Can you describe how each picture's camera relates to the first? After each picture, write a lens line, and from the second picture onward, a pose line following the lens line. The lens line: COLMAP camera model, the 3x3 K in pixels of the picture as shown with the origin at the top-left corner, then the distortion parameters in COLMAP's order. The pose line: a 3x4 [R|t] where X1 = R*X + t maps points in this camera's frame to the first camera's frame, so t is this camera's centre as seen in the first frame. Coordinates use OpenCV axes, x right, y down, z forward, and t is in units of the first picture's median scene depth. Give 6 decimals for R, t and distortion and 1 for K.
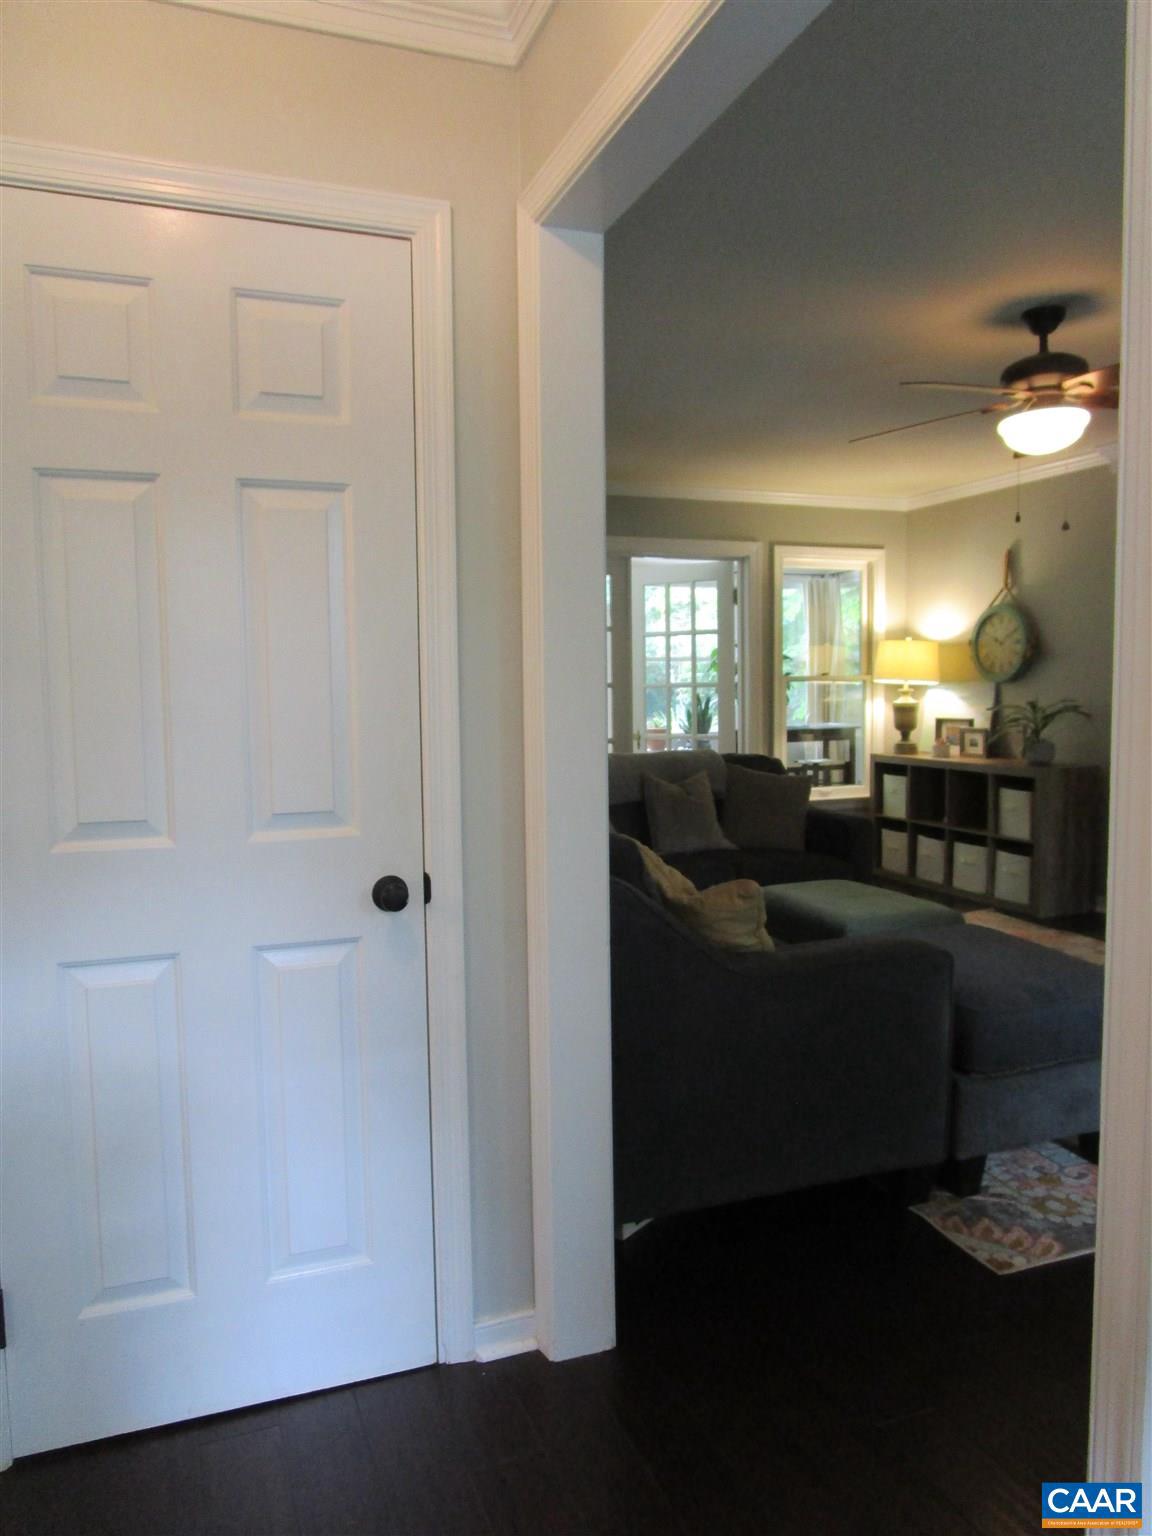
lens RADIAL K [[1092.9, 0, 582.4], [0, 1092.9, 767.2], [0, 0, 1]] dist [-0.025224, 0.017534]
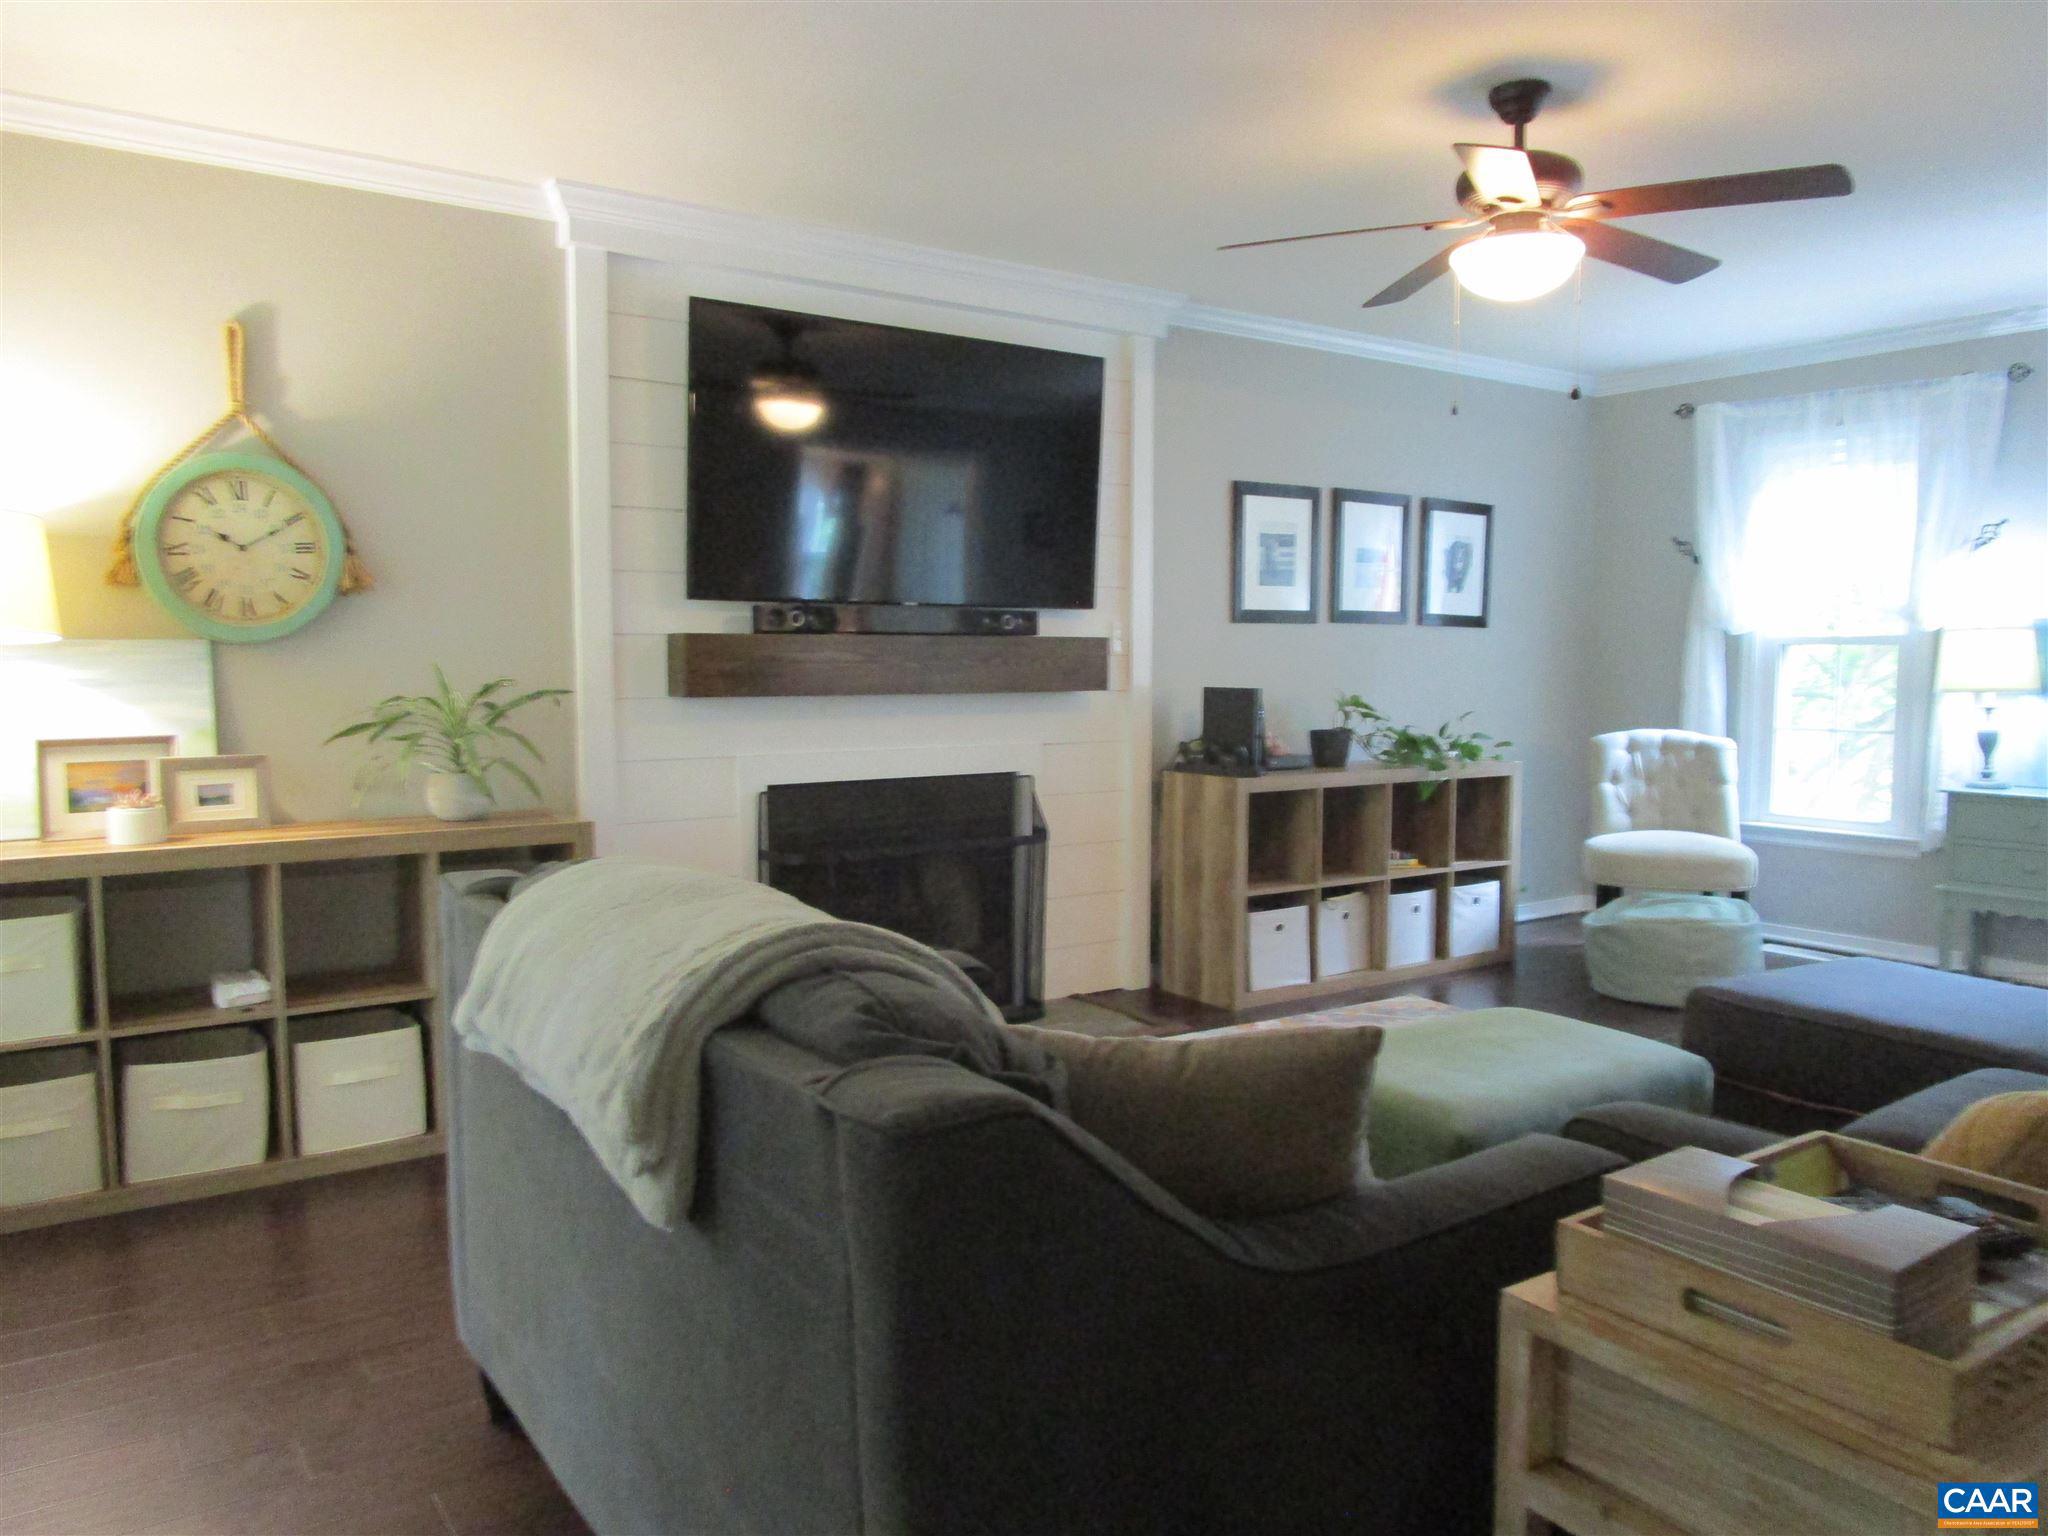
lens RADIAL K [[1457.2, 0, 1010.3], [0, 1457.2, 764.4], [0, 0, 1]] dist [-0.025224, 0.017534]
pose [[-0.235563, -0.063869, 0.969758, -0.219979], [0.076663, 0.993508, 0.084055, -0.055890], [-0.968831, 0.094145, -0.229138, 0.852214]]
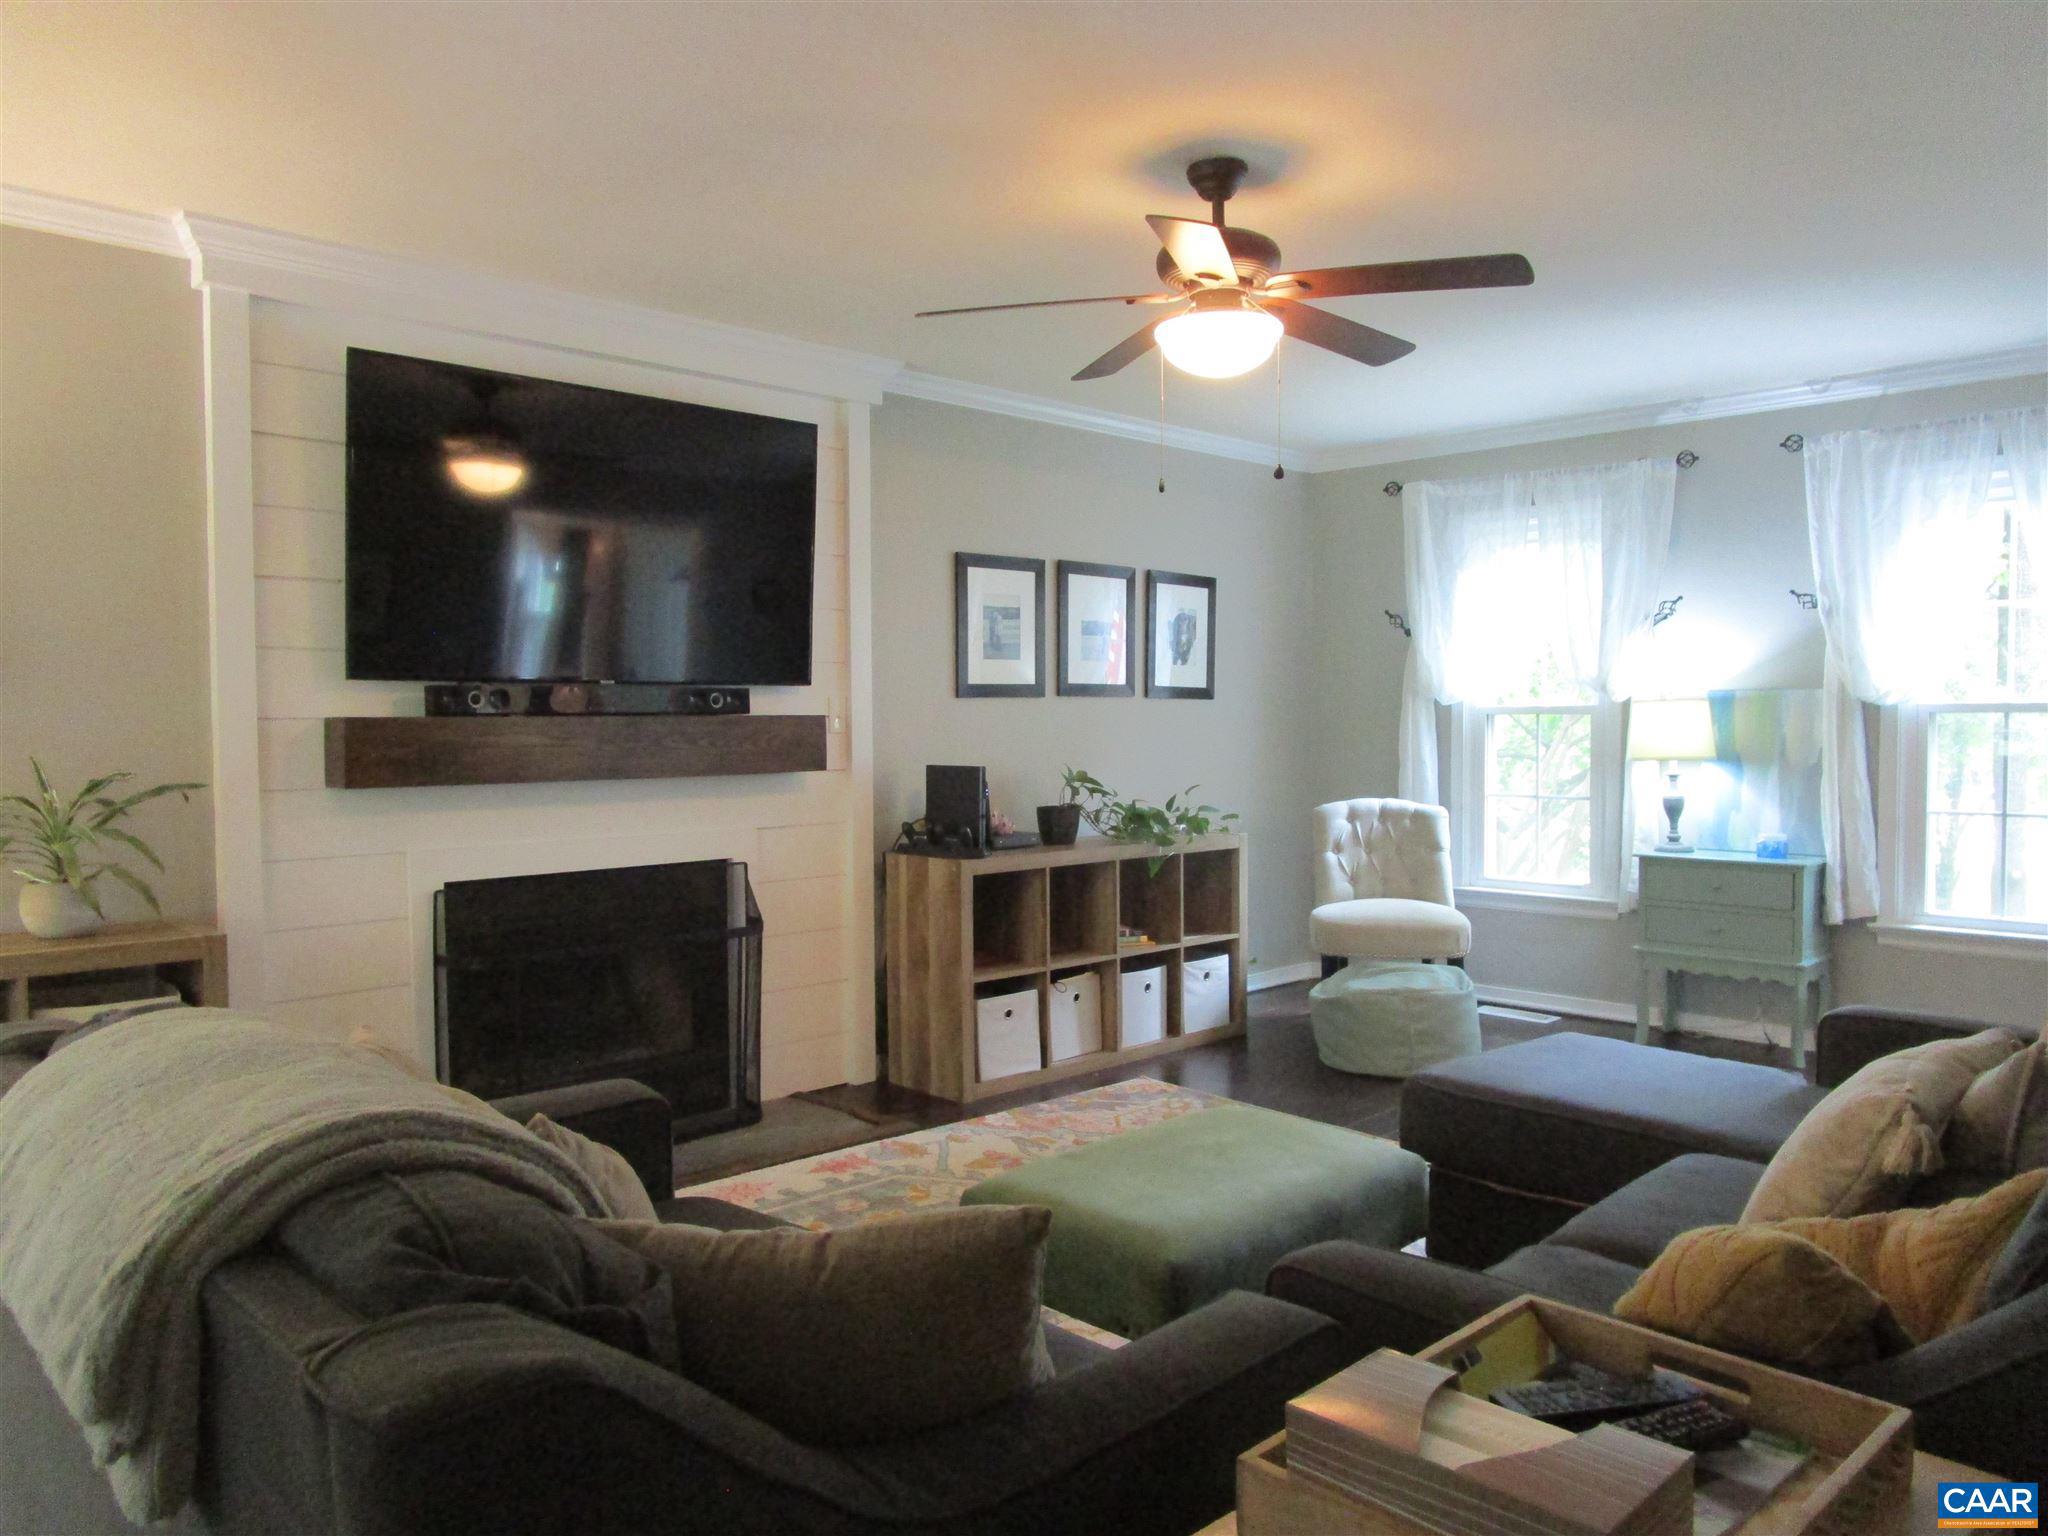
lens RADIAL K [[1457.2, 0, 1007.7], [0, 1457.2, 767.7], [0, 0, 1]] dist [-0.025224, 0.017534]
pose [[-0.393086, -0.020962, 0.919263, -0.193020], [0.081102, 0.995053, 0.057370, -0.062193], [-0.915918, 0.097105, -0.389442, 0.823825]]
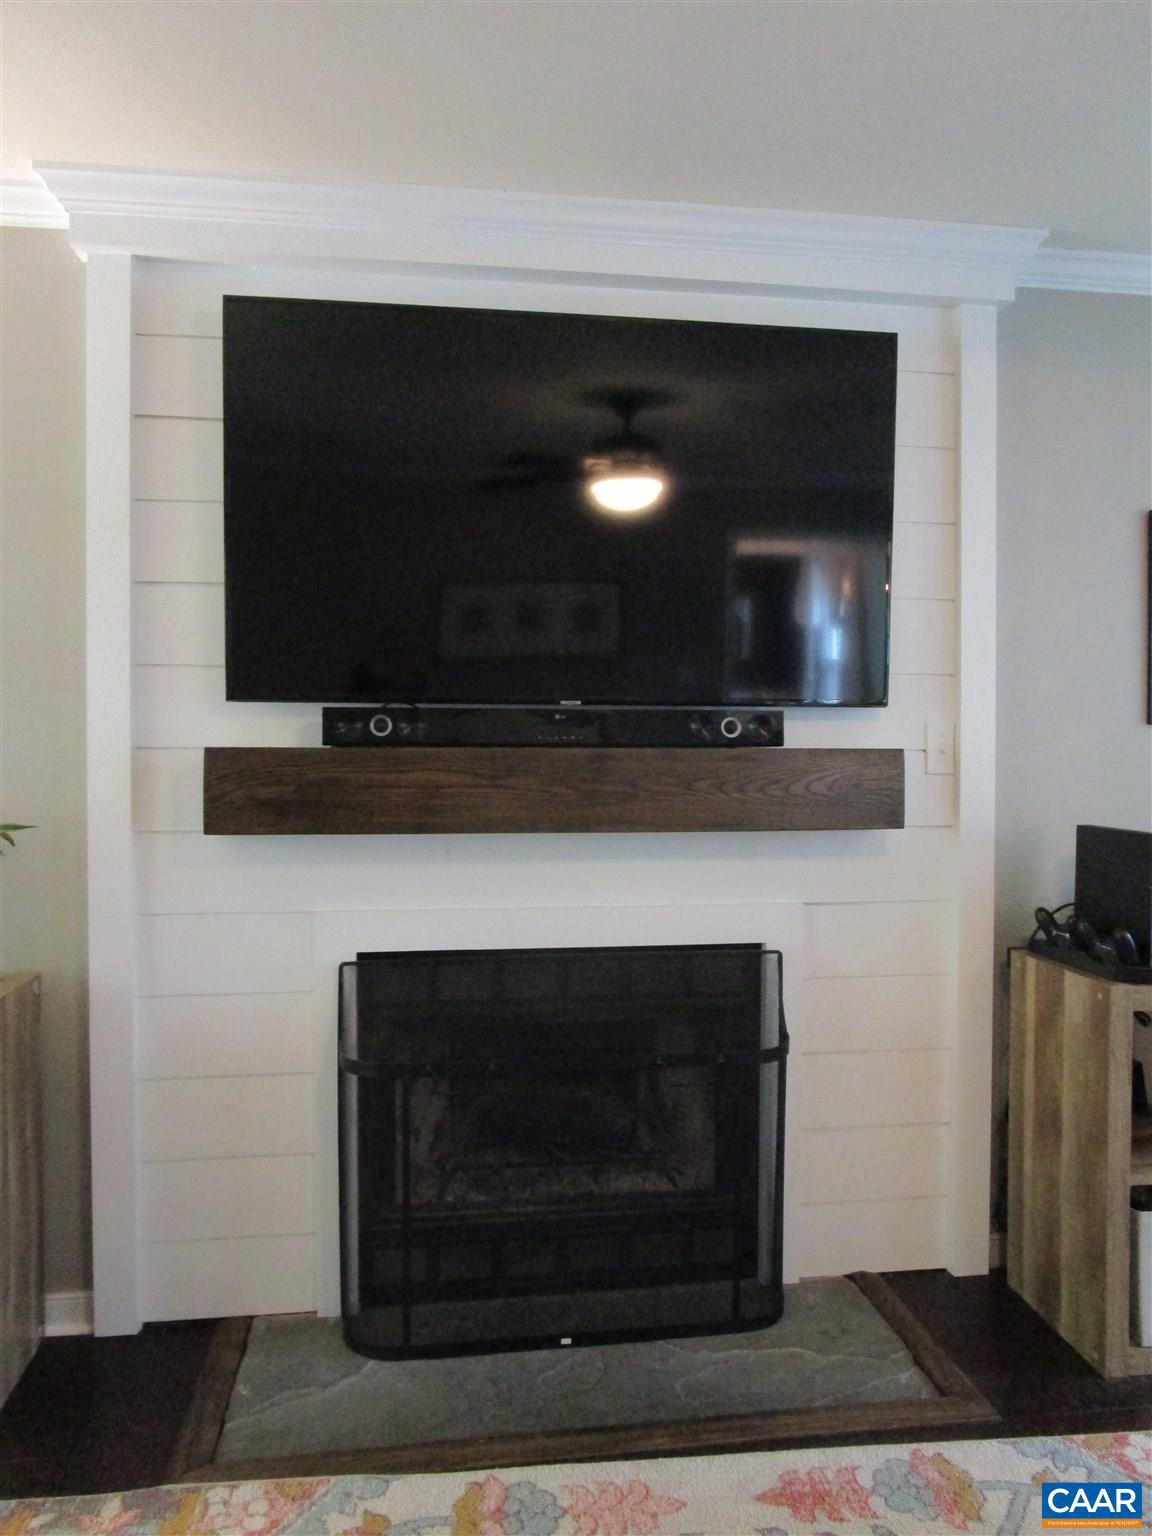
lens RADIAL K [[1092.9, 0, 570.2], [0, 1092.9, 761.1], [0, 0, 1]] dist [-0.025224, 0.017534]
pose [[0.230002, -0.001351, 0.973189, 0.119040], [0.071724, 0.997303, -0.015567, -0.052067], [-0.970543, 0.073381, 0.229479, 0.645804]]
